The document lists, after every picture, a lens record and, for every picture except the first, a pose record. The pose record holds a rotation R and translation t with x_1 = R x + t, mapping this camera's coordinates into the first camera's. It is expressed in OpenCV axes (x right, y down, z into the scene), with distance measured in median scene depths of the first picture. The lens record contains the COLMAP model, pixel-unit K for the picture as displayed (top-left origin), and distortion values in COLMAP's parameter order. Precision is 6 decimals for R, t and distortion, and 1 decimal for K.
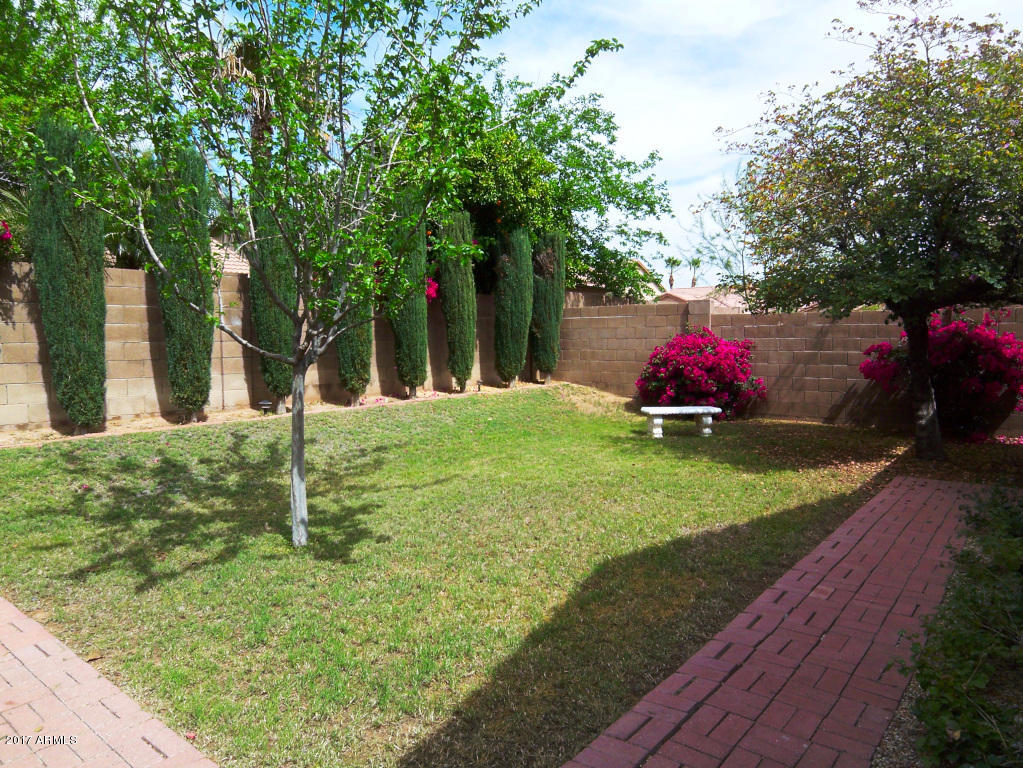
lens RADIAL K [[687.0, 0, 511.5], [0, 687.0, 384.0], [0, 0, 1]] dist [-0.029280, -0.030387]
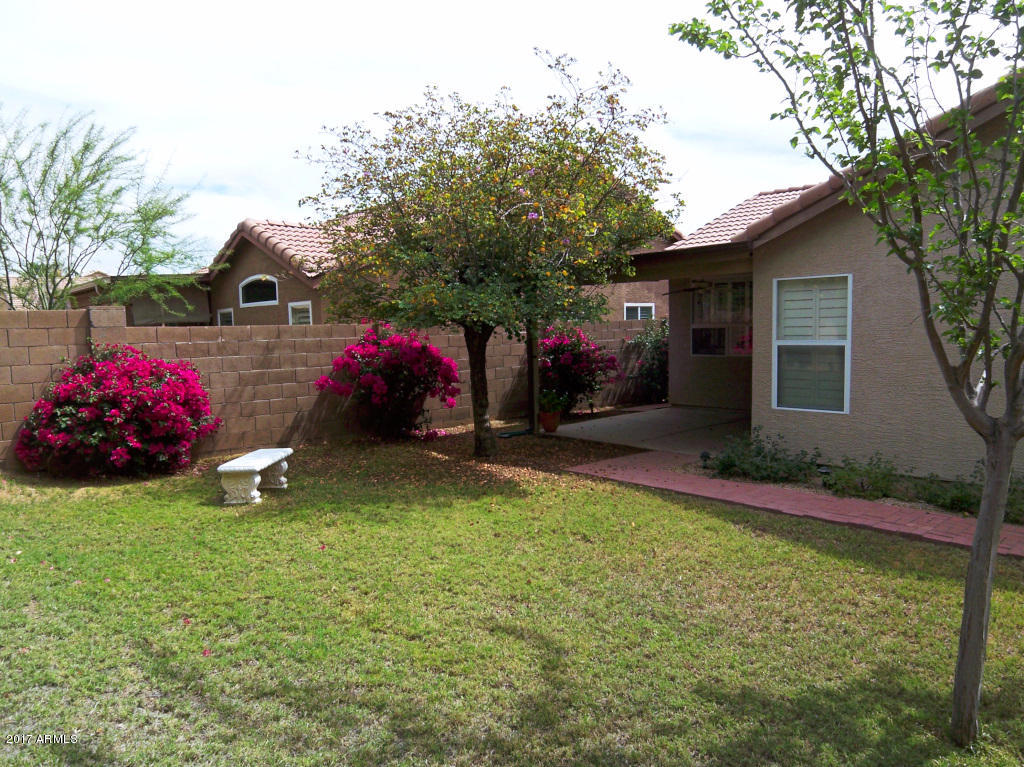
lens RADIAL K [[687.7, 0, 512.0], [0, 687.7, 383.5], [0, 0, 1]] dist [-0.029280, -0.030387]
pose [[0.137827, -0.073576, 0.987720, -0.389354], [0.083356, 0.994561, 0.062455, -0.059403], [-0.986943, 0.073724, 0.143210, 0.556998]]
